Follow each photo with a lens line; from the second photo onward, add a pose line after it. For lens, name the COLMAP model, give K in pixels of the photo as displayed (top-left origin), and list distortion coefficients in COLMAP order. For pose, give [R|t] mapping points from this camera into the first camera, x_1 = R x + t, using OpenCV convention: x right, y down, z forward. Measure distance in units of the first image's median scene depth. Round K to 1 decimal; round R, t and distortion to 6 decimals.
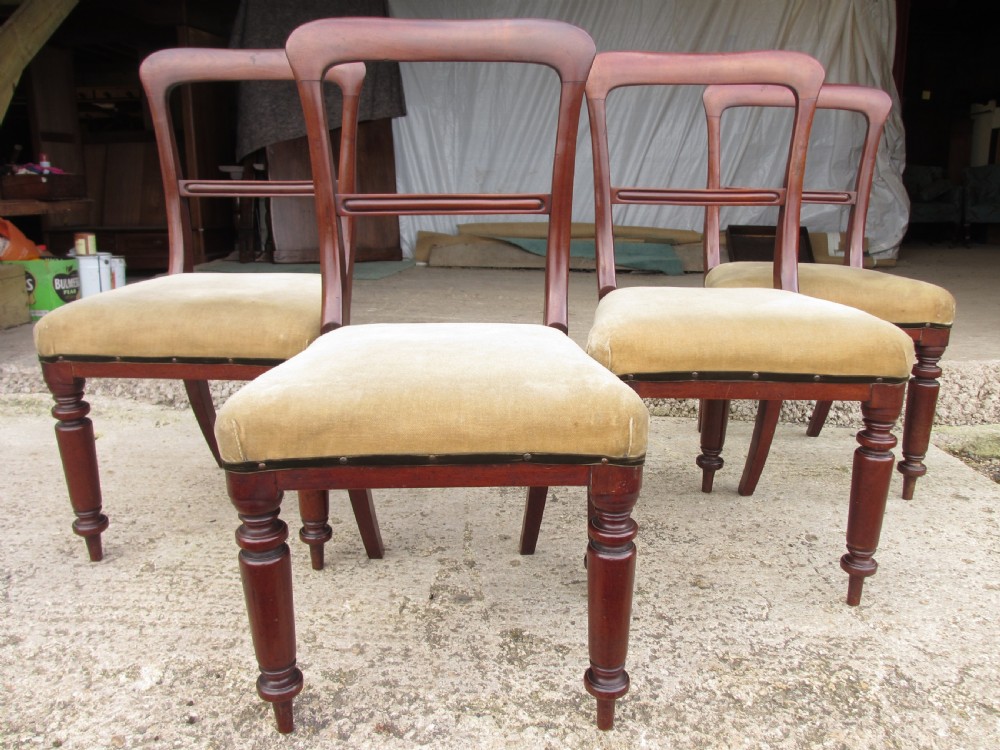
lens RADIAL K [[841.6, 0, 507.4], [0, 841.6, 374.0], [0, 0, 1]] dist [-0.041756, 0.007131]
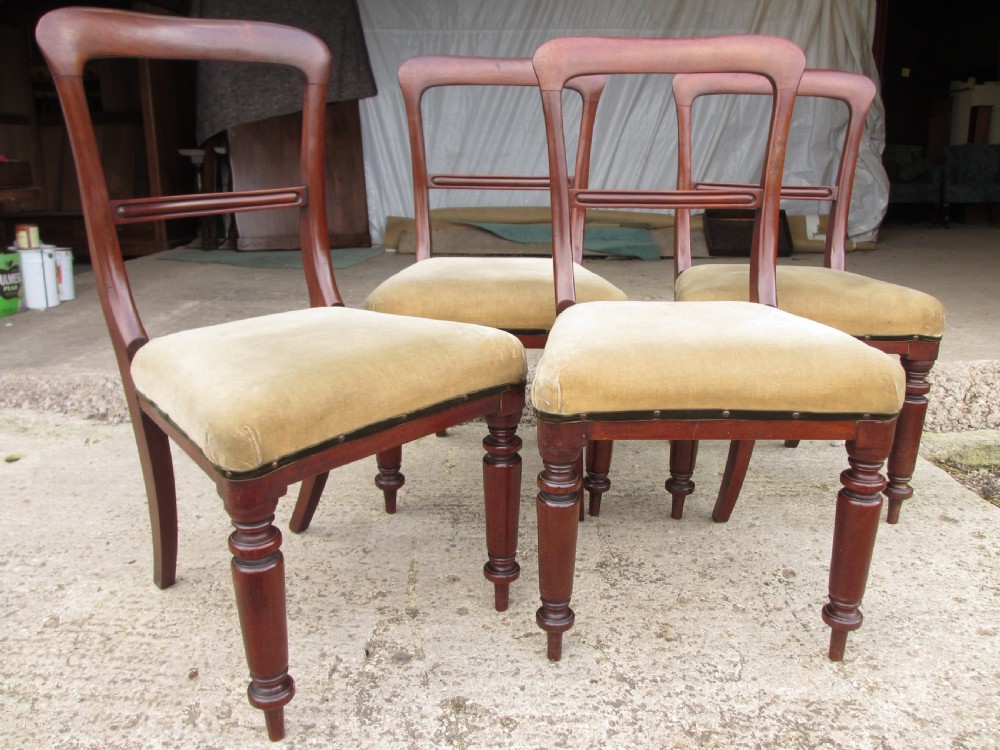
lens RADIAL K [[840.7, 0, 511.6], [0, 840.7, 375.9], [0, 0, 1]] dist [-0.039777, 0.010445]
pose [[0.999587, -0.010493, 0.026761, 0.030618], [0.009736, 0.999553, 0.028275, -0.039677], [-0.027046, -0.028003, 0.999242, 0.081491]]
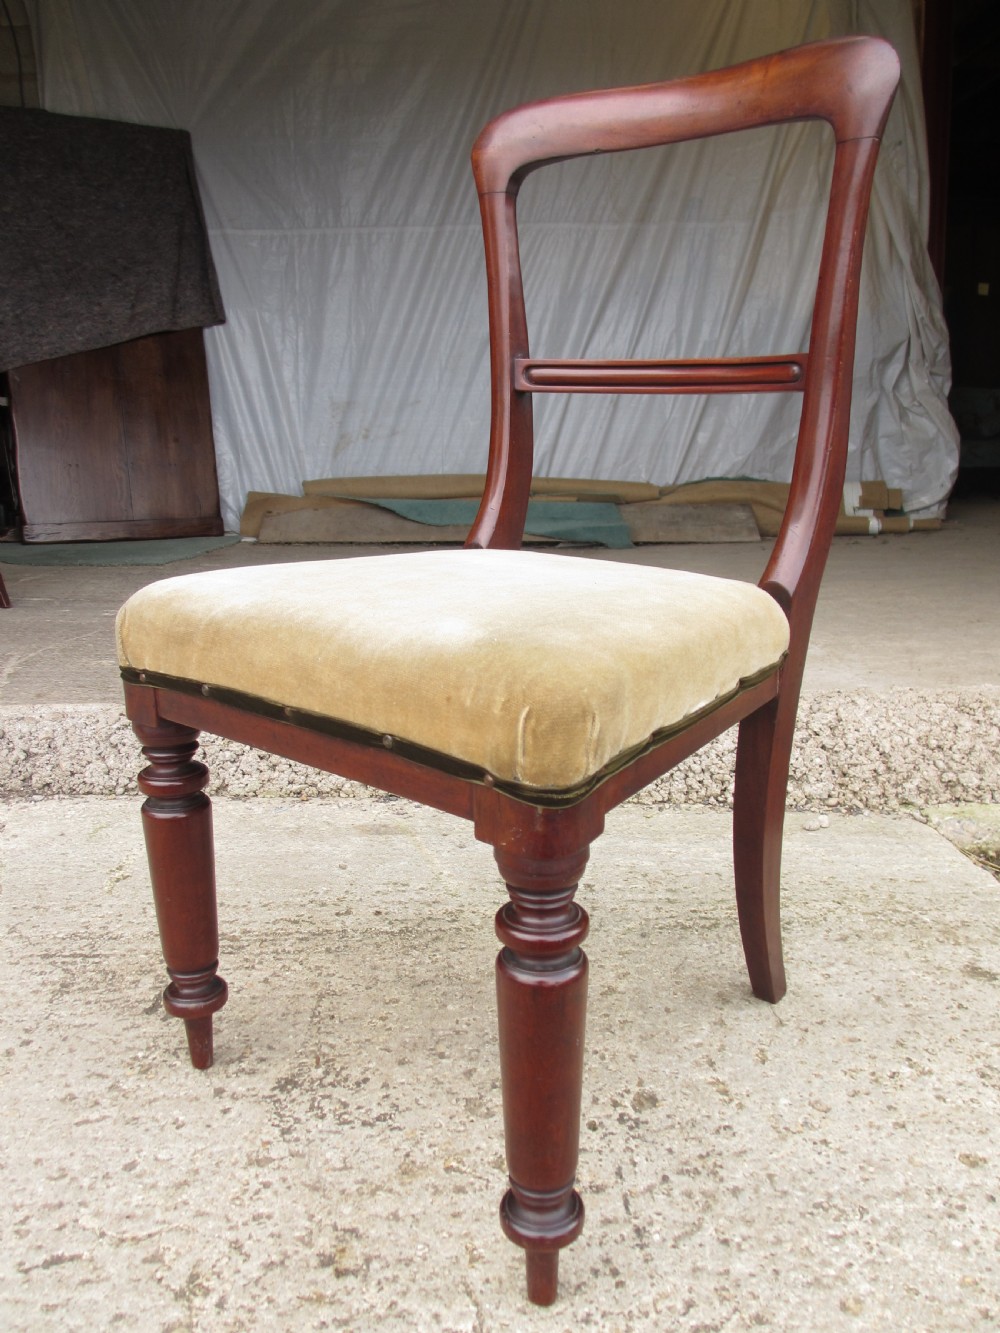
lens RADIAL K [[1114.2, 0, 497.7], [0, 1114.2, 670.2], [0, 0, 1]] dist [-0.056821, 0.027998]
pose [[0.999287, -0.023455, 0.029583, 0.217872], [0.023817, 0.999645, -0.011929, -0.031433], [-0.029293, 0.012625, 0.999491, 0.311095]]
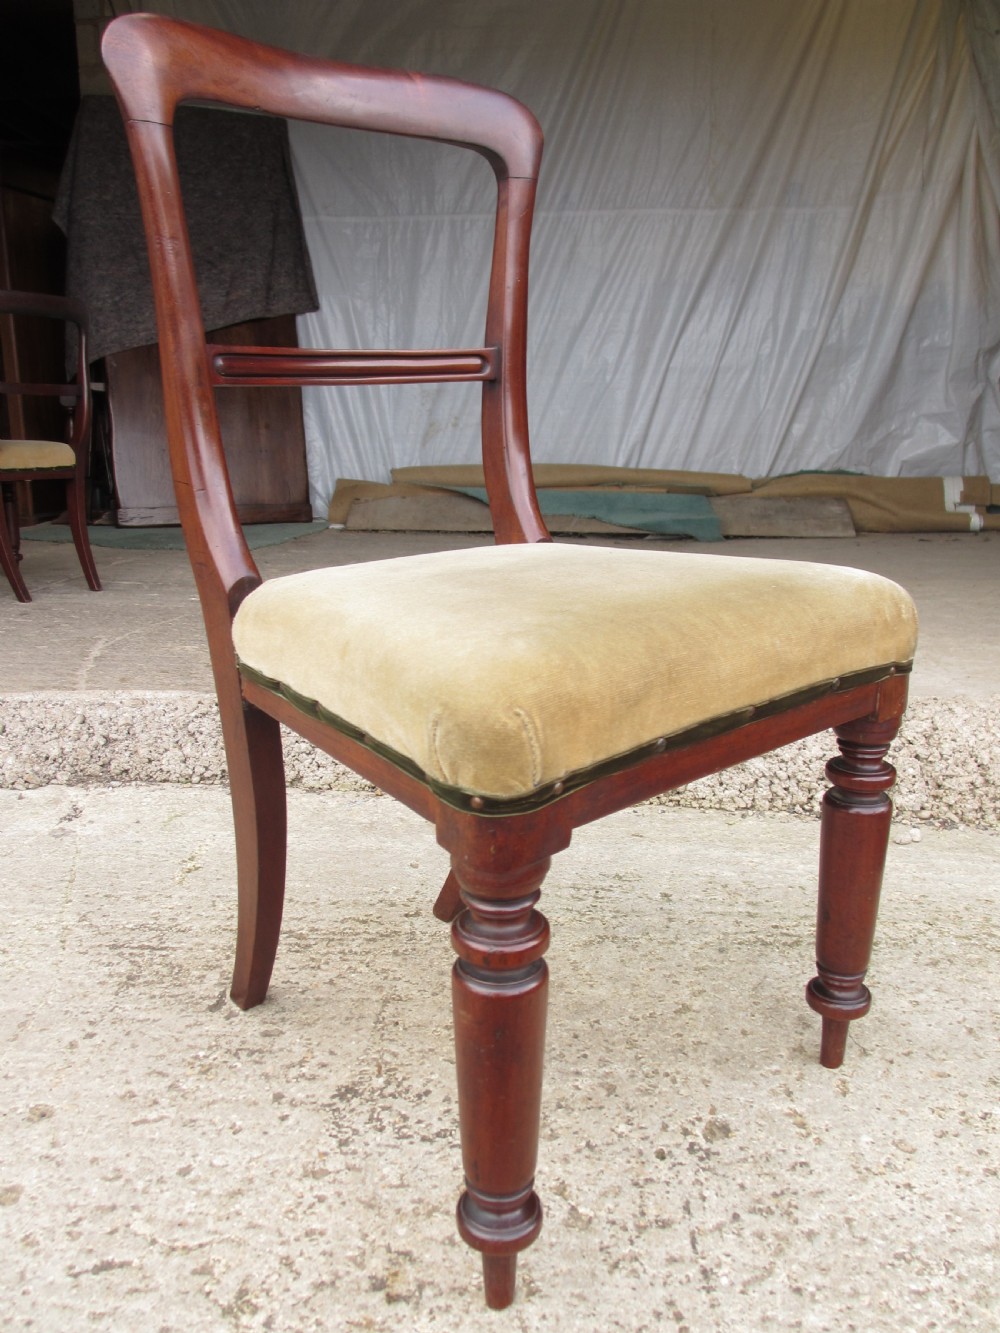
lens RADIAL K [[1114.2, 0, 497.7], [0, 1114.2, 670.2], [0, 0, 1]] dist [-0.056821, 0.027998]
pose [[0.998885, 0.001185, -0.047184, 0.222393], [-0.001313, 0.999996, -0.002676, -0.037928], [0.047181, 0.002735, 0.998883, 0.331405]]
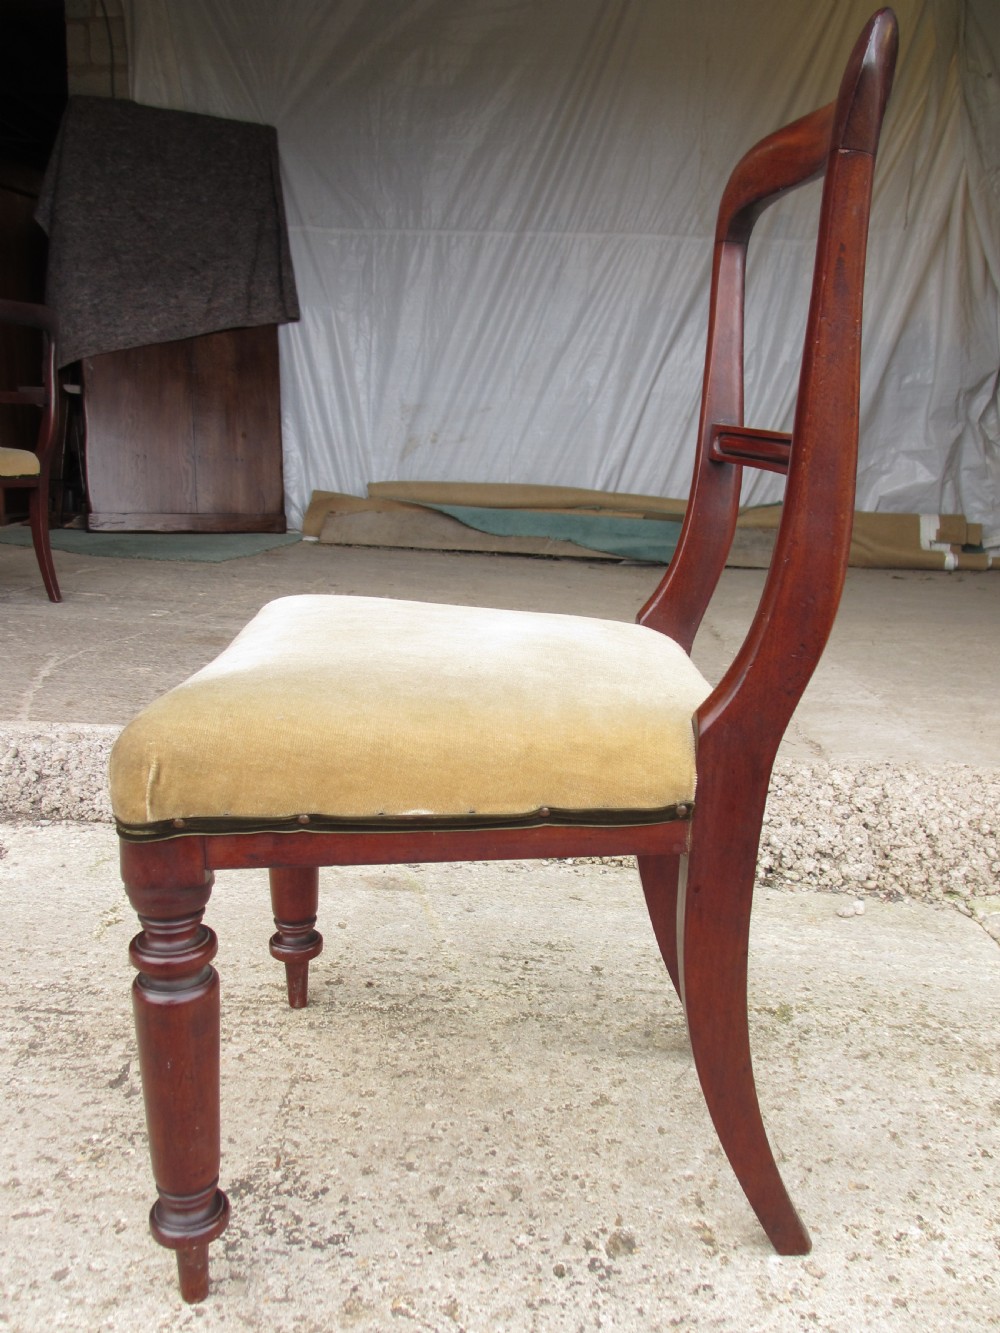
lens RADIAL K [[1114.2, 0, 497.7], [0, 1114.2, 670.2], [0, 0, 1]] dist [-0.056821, 0.027998]
pose [[0.998800, 0.038936, -0.029717, 0.247744], [-0.039229, 0.999186, -0.009351, -0.072661], [0.029329, 0.010506, 0.999515, 0.351559]]
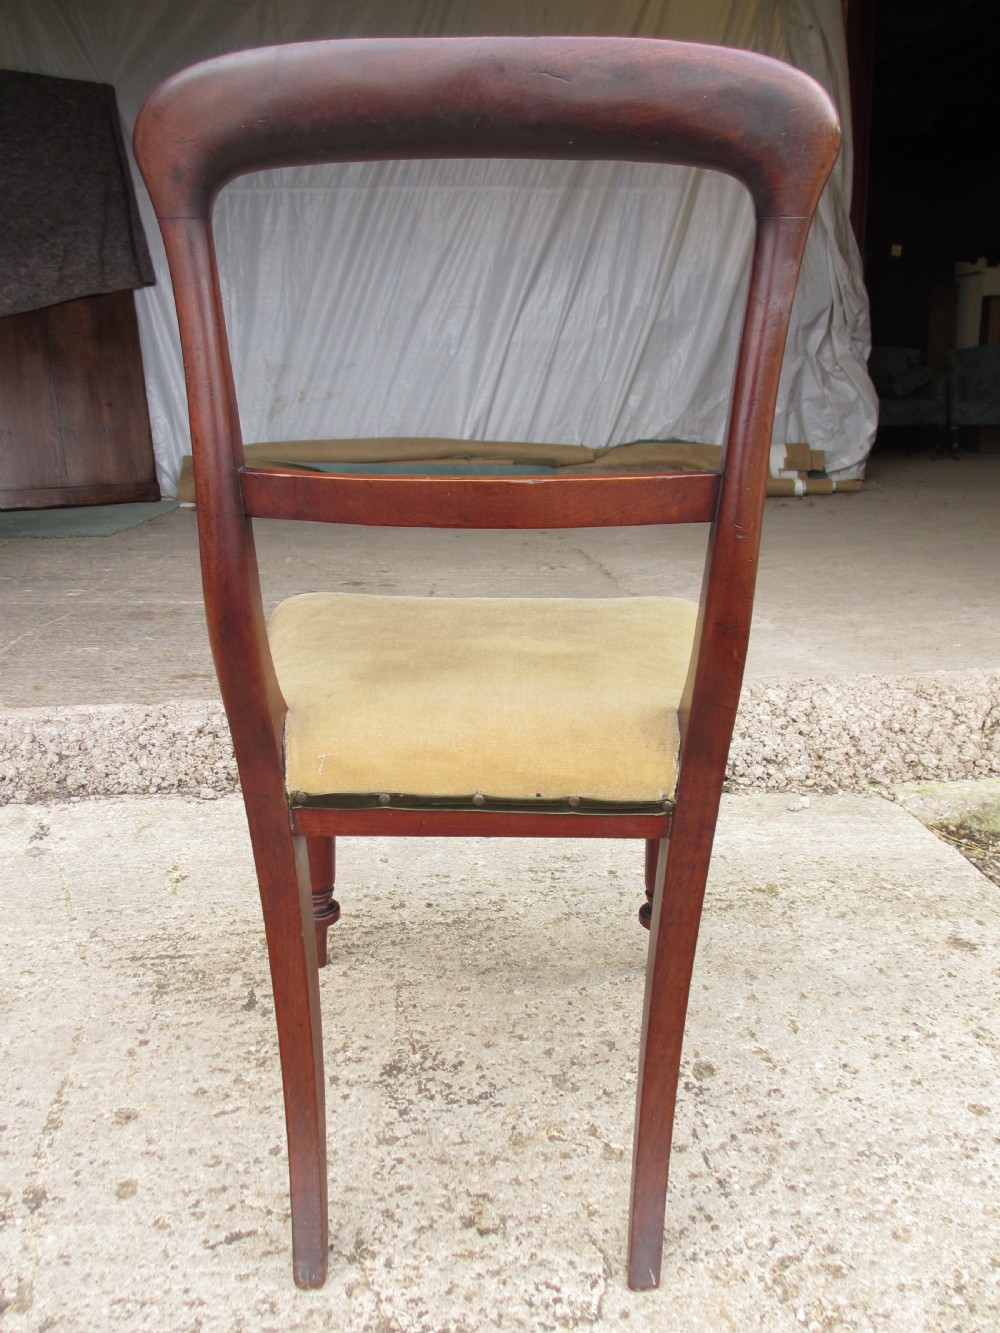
lens RADIAL K [[1114.8, 0, 493.4], [0, 1114.8, 666.4], [0, 0, 1]] dist [-0.050599, 0.018915]
pose [[0.993435, -0.041654, 0.106543, 0.130394], [0.037700, 0.998533, 0.038866, -0.082233], [-0.108005, -0.034594, 0.993548, 0.247038]]
